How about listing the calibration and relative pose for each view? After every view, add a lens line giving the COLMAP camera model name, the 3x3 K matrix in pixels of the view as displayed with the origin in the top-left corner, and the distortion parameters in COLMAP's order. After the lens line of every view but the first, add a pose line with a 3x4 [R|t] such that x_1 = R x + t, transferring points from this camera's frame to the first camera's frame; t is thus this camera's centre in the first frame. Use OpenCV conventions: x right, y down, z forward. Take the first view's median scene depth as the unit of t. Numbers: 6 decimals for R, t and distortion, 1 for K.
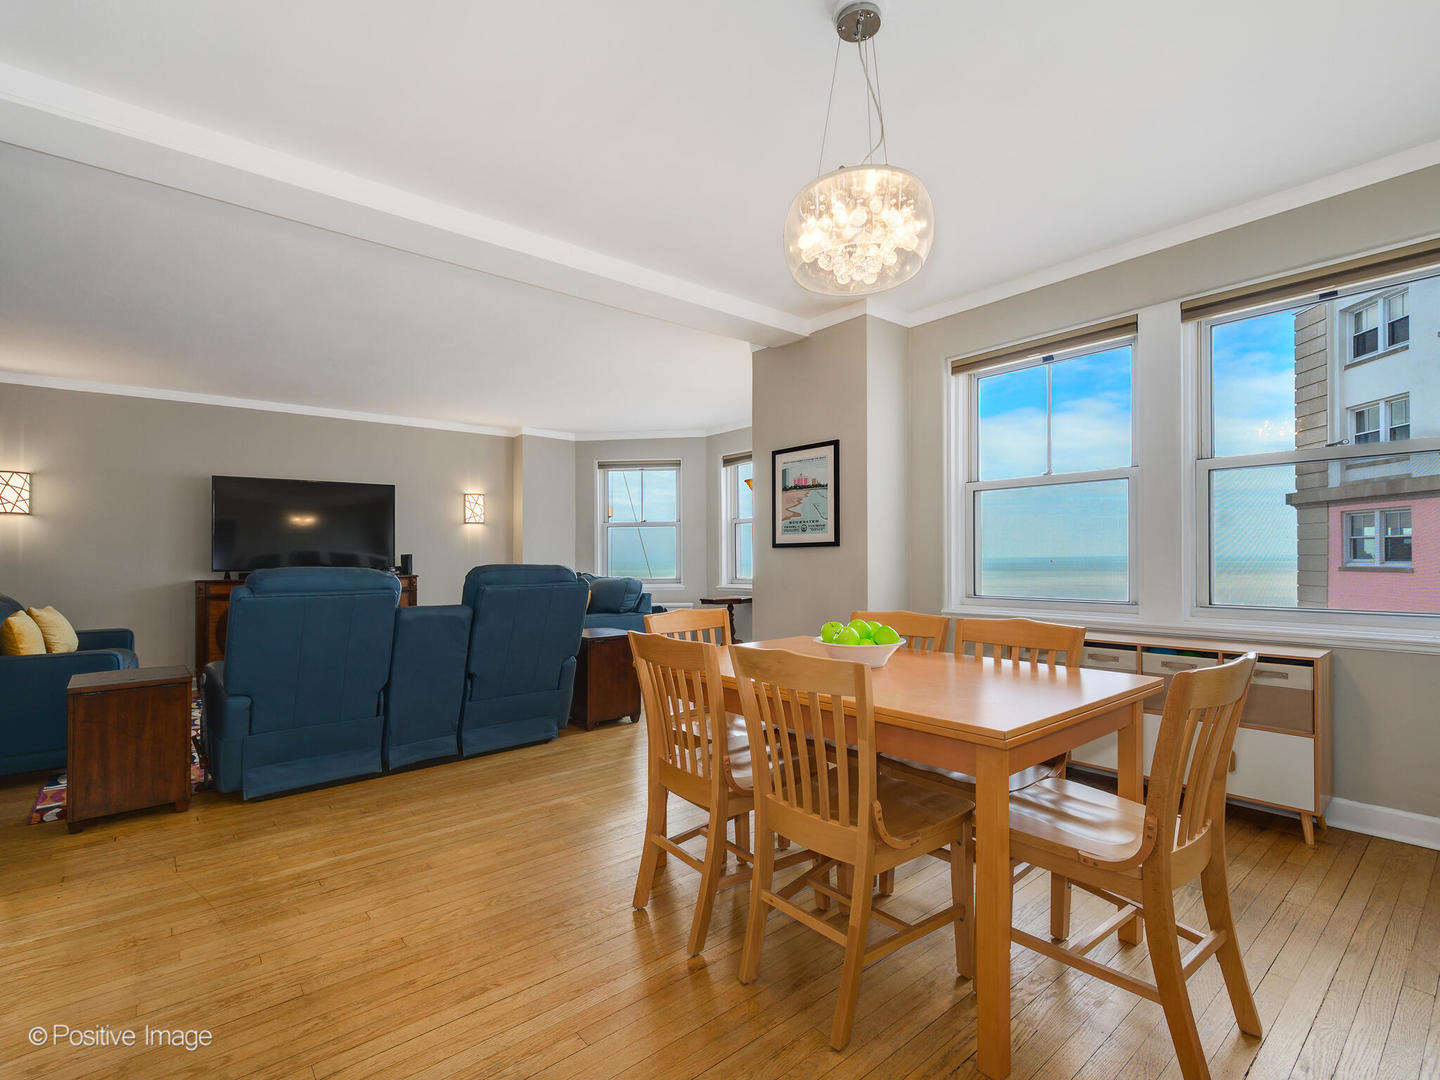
lens RADIAL K [[649.8, 0, 686.9], [0, 649.8, 542.0], [0, 0, 1]] dist [-0.001379, -0.000567]
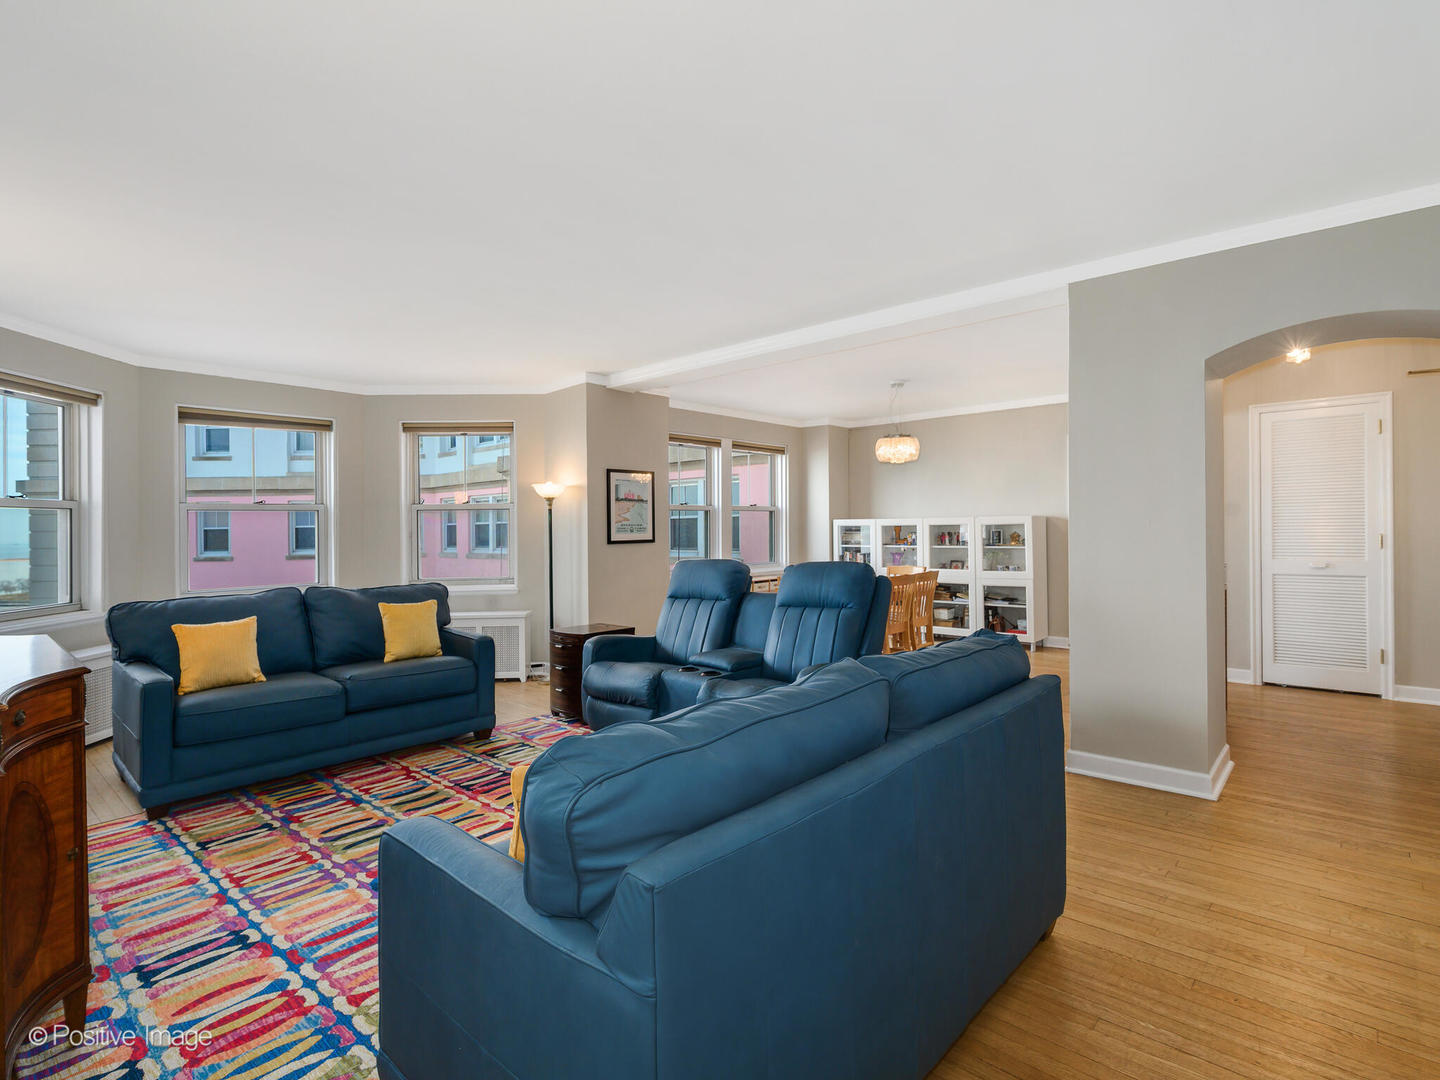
lens RADIAL K [[728.5, 0, 776.5], [0, 728.5, 528.9], [0, 0, 1]] dist [-0.005307, -0.000839]
pose [[-0.206840, 0.011349, 0.978309, -1.172829], [-0.006284, 0.999897, -0.012928, -0.003986], [-0.978355, -0.008822, -0.206747, 0.847704]]
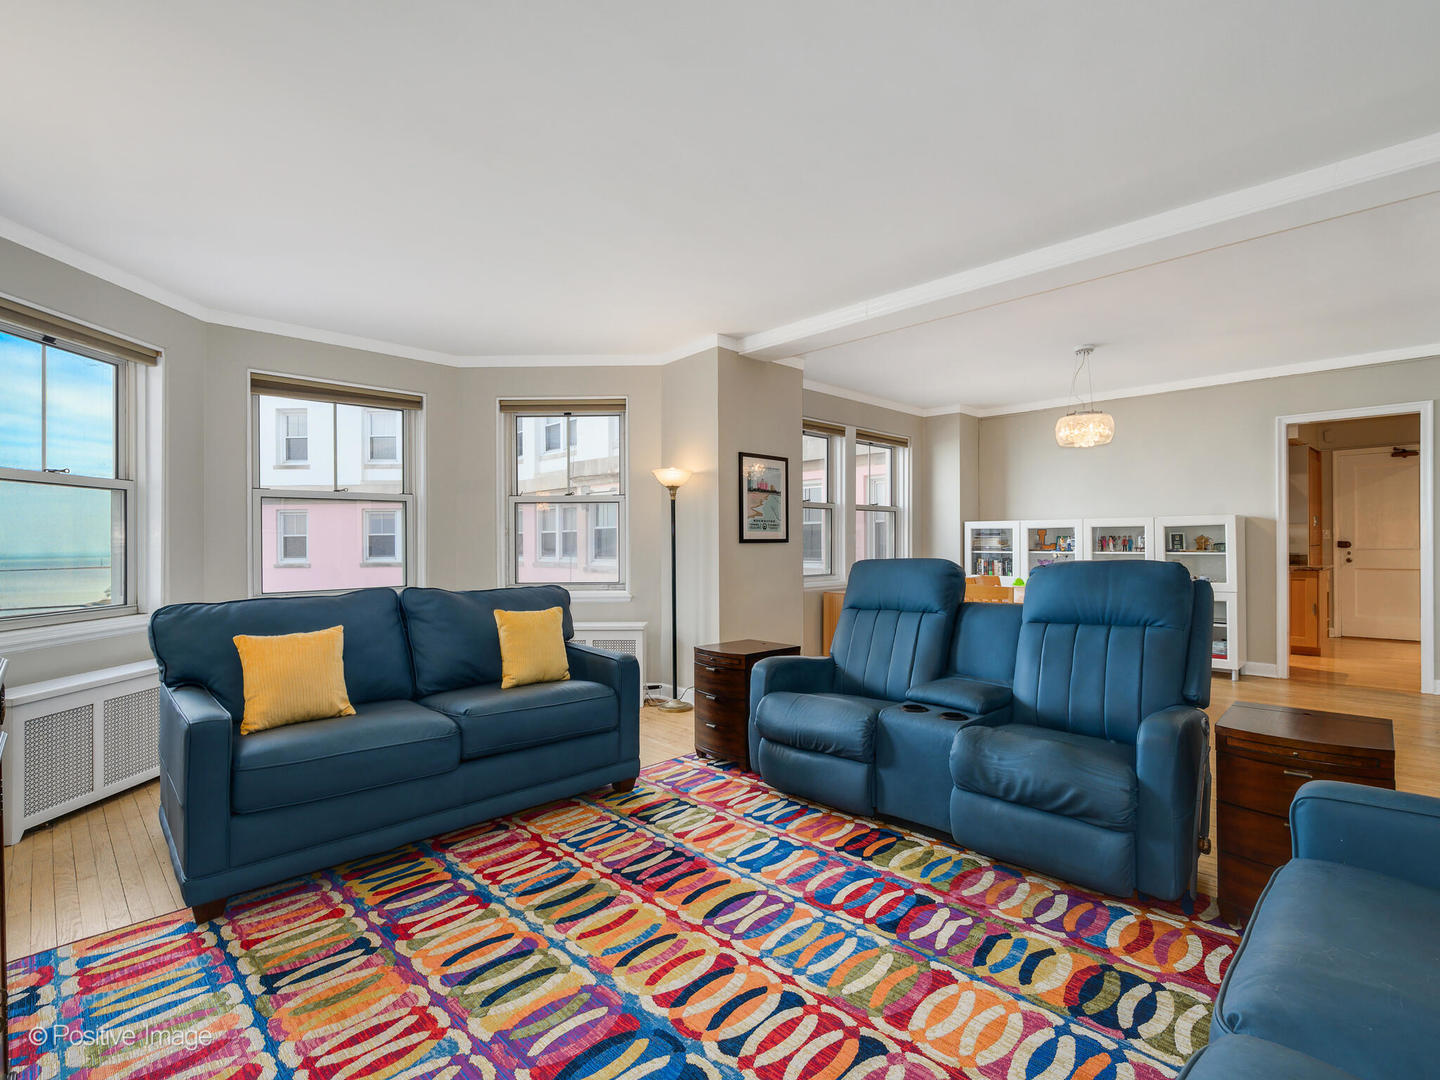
lens RADIAL K [[708.1, 0, 751.5], [0, 708.1, 548.2], [0, 0, 1]] dist [-0.006036, -0.000201]
pose [[-0.123632, 0.004156, 0.992319, -0.890170], [-0.013540, 0.999891, -0.005874, 0.020748], [-0.992236, -0.014163, -0.123563, 0.980617]]
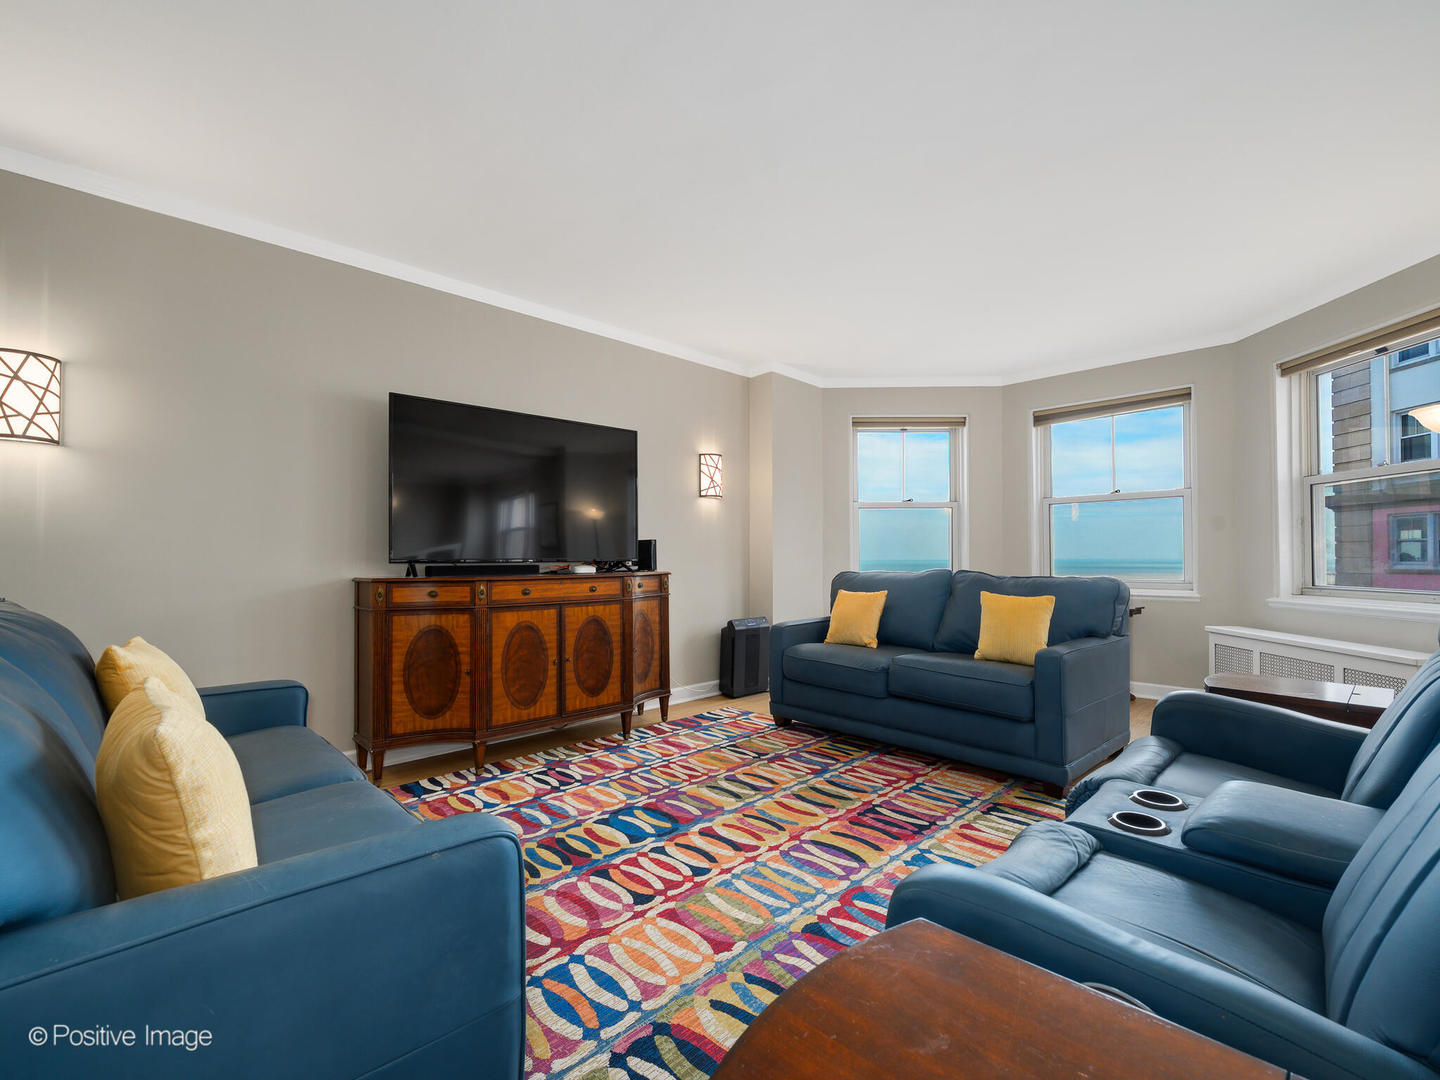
lens RADIAL K [[649.8, 0, 720.6], [0, 649.8, 544.4], [0, 0, 1]] dist [-0.001379, -0.000567]
pose [[0.996961, 0.010477, 0.077192, -0.554736], [-0.010985, 0.999921, 0.006148, 0.025599], [-0.077122, -0.006978, 0.996997, 0.473214]]
